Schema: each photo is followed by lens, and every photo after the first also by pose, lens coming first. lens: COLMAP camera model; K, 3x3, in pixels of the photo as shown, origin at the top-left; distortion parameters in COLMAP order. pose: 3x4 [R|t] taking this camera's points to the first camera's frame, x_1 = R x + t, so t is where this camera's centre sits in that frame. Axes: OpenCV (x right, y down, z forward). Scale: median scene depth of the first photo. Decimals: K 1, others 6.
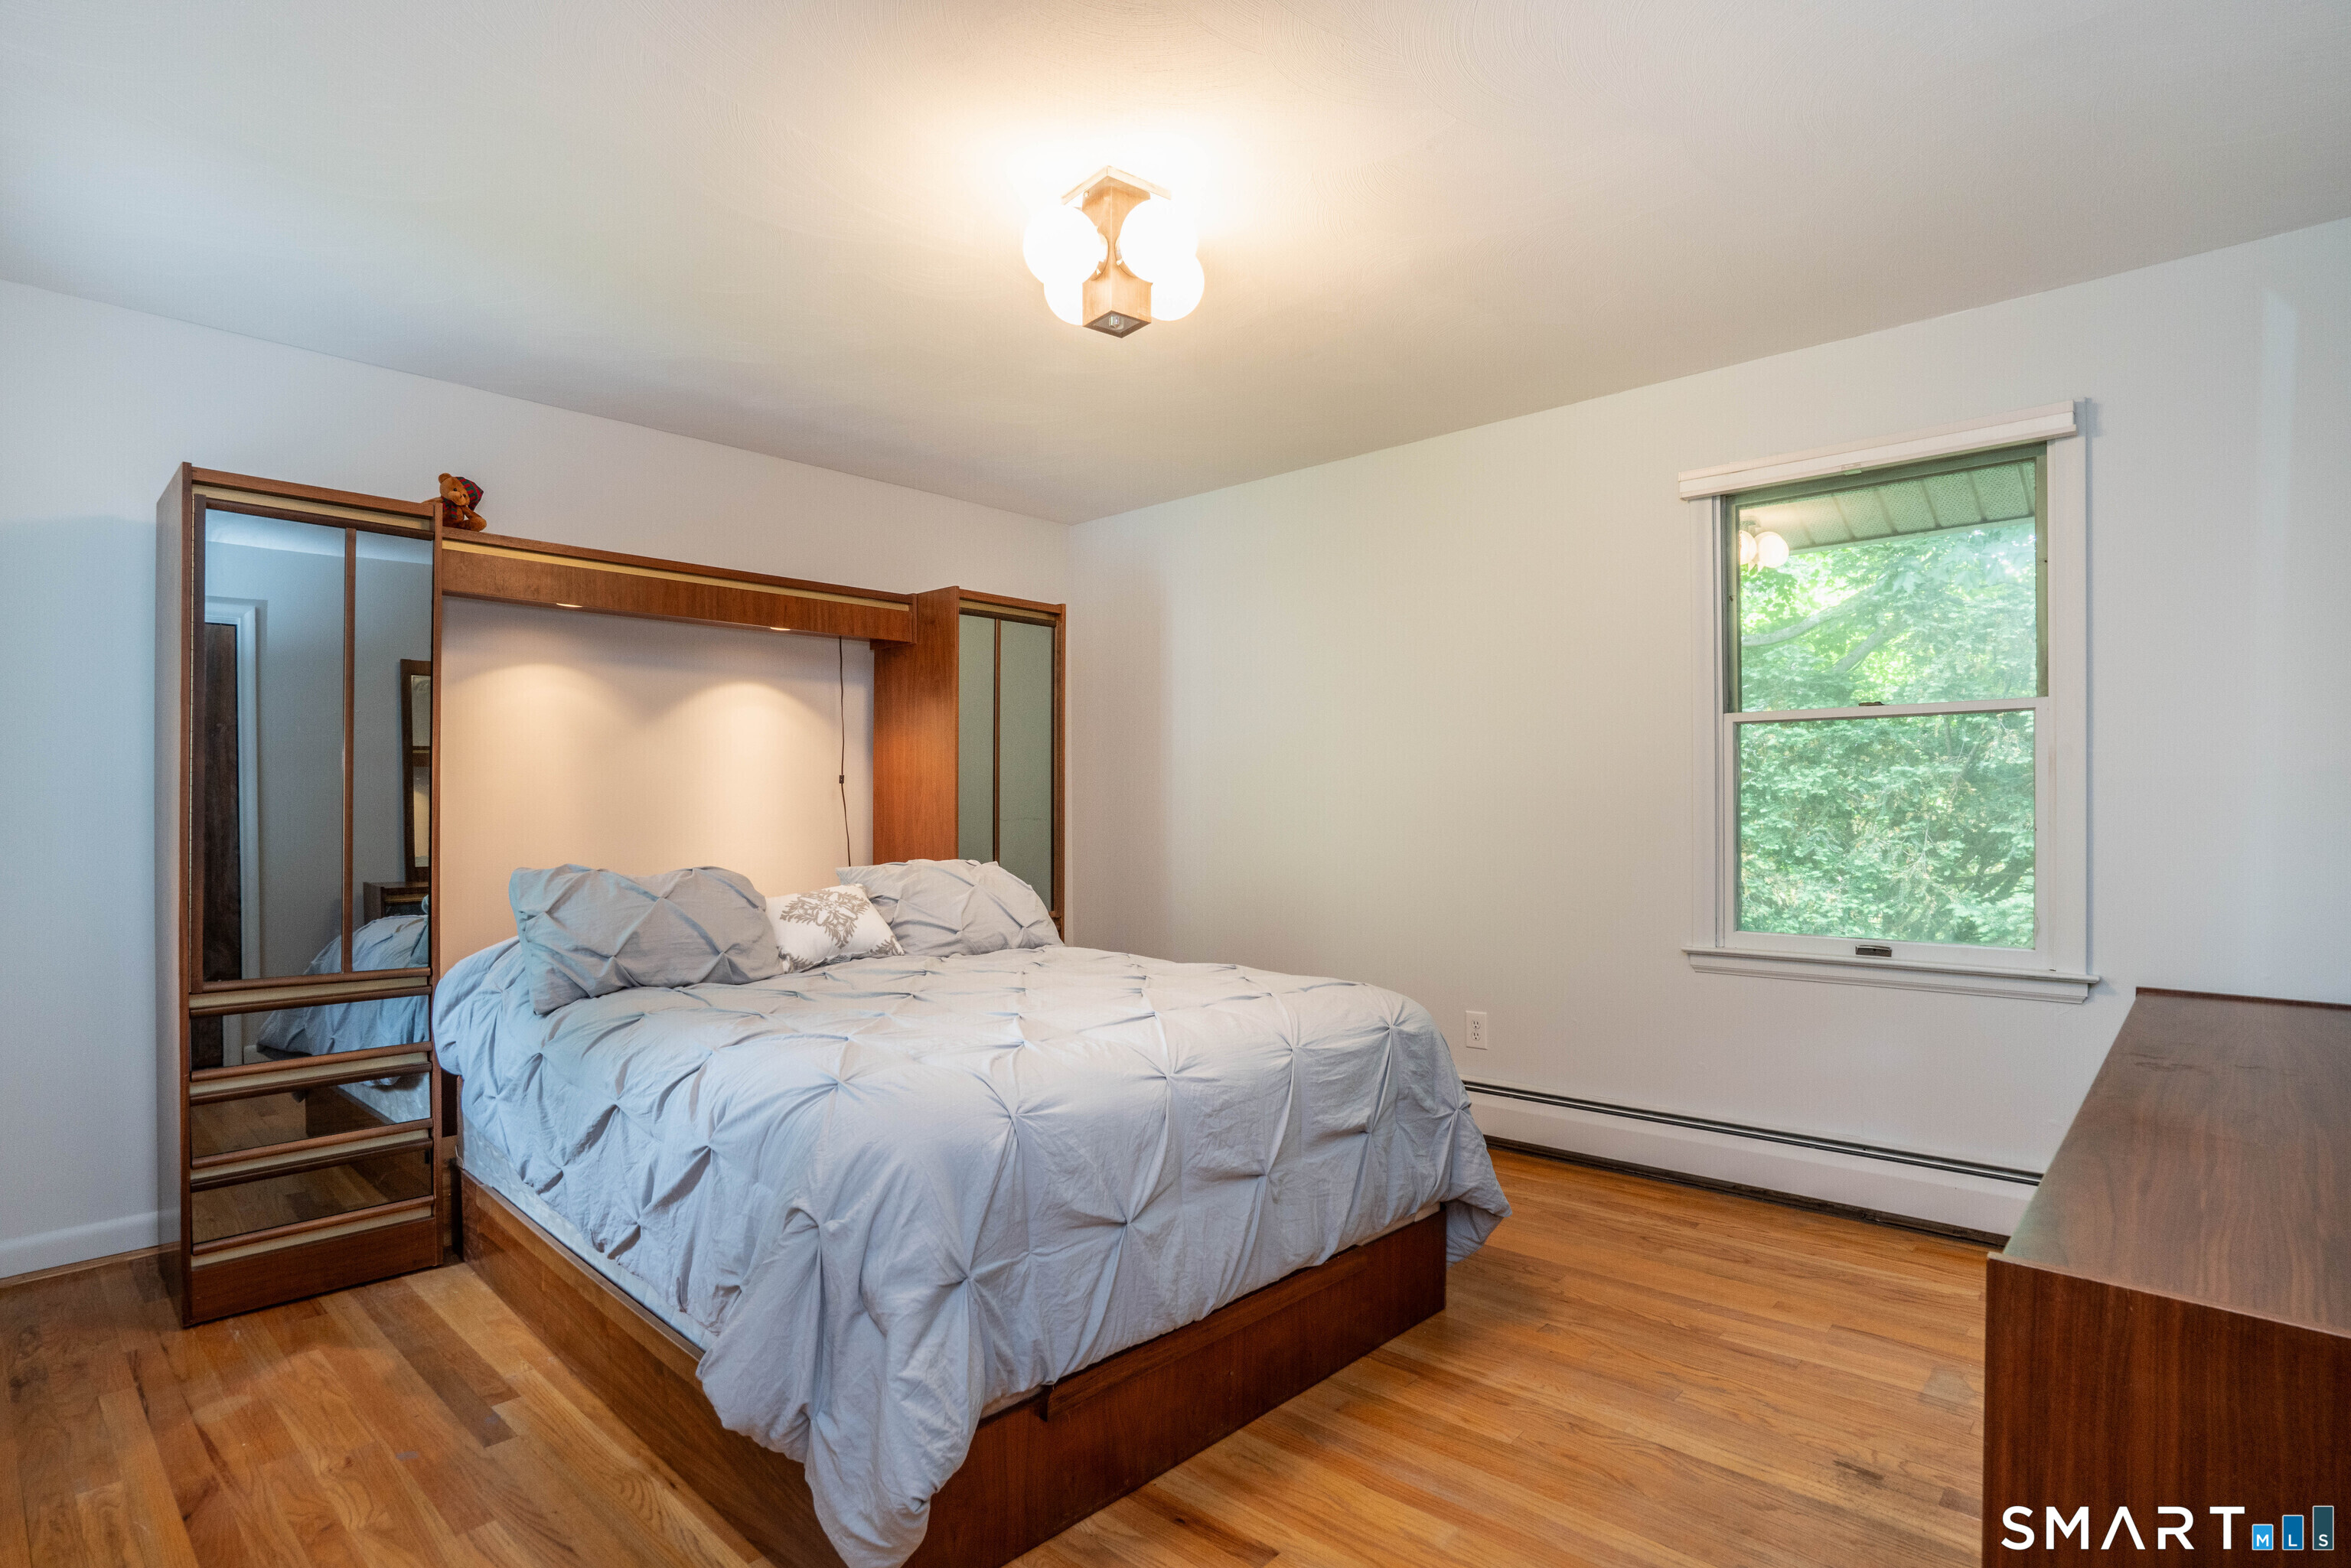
lens RADIAL K [[1160.1, 0, 1175.1], [0, 1160.1, 806.9], [0, 0, 1]] dist [-0.023604, 0.007249]
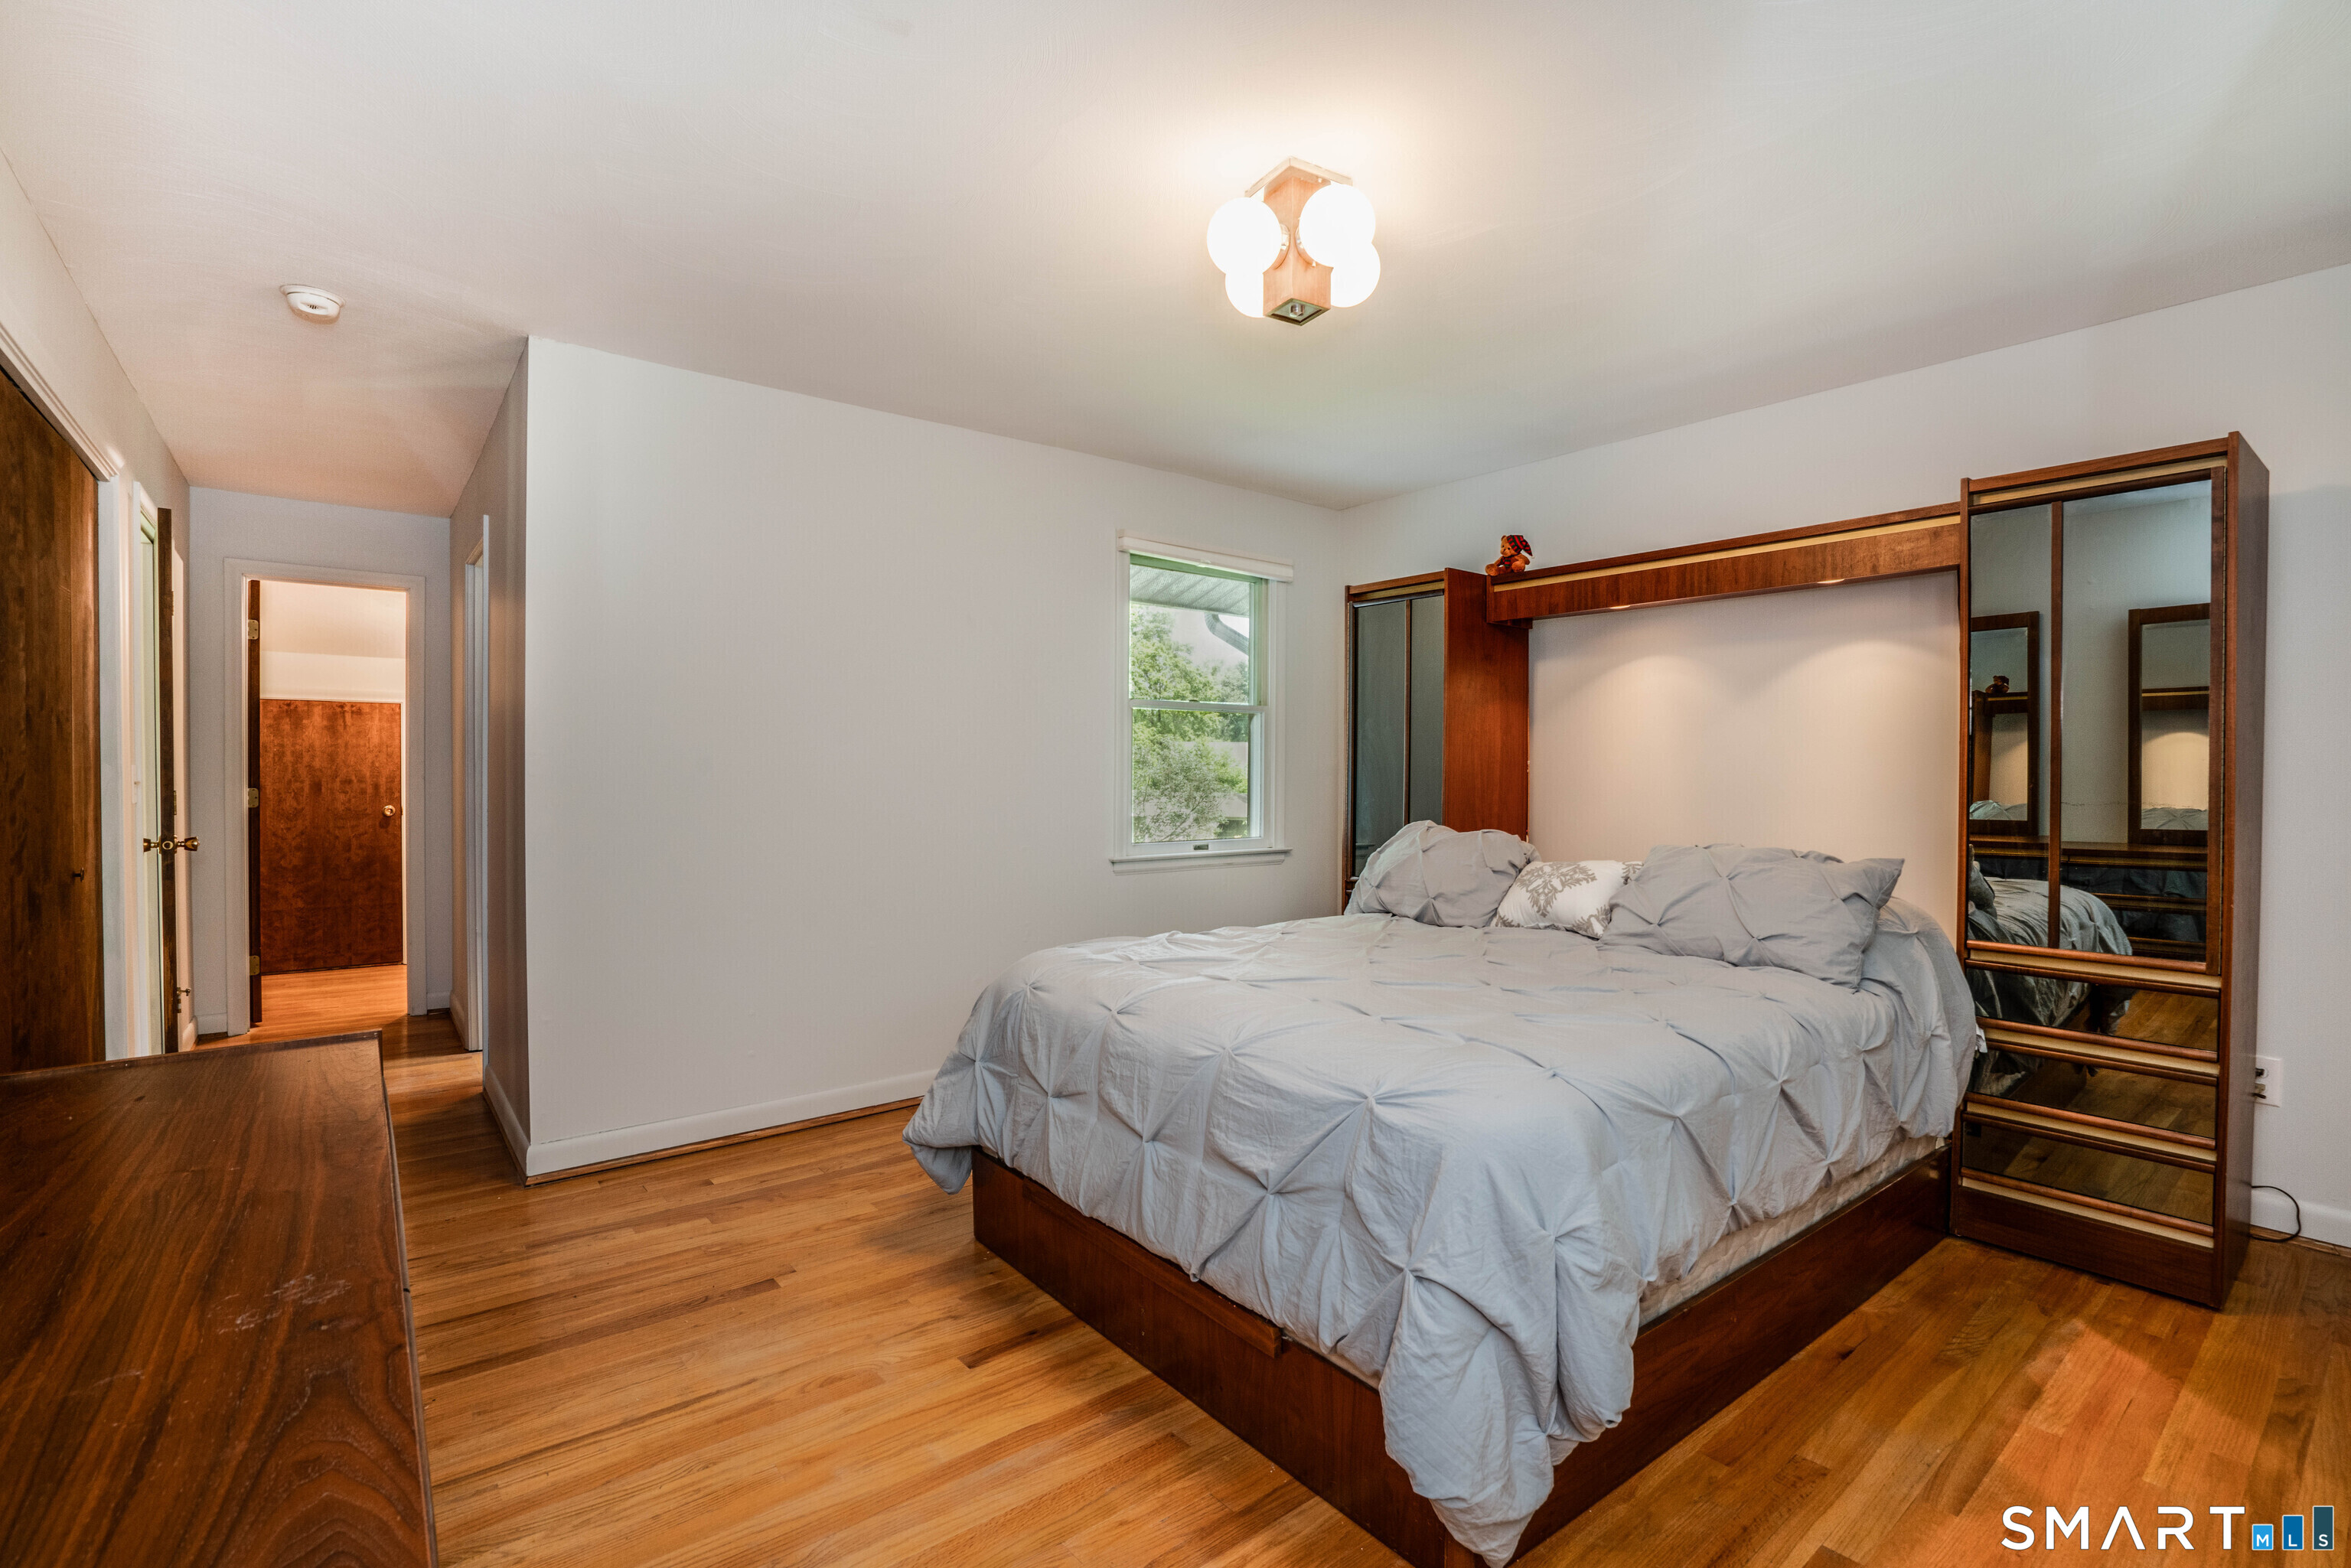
lens RADIAL K [[1071.6, 0, 1173.6], [0, 1071.6, 770.6], [0, 0, 1]] dist [-0.046165, 0.006235]
pose [[-0.152962, -0.001315, -0.988231, 0.914709], [-0.000959, 0.999999, -0.001182, -0.009177], [0.988232, 0.000767, -0.152963, 1.057689]]
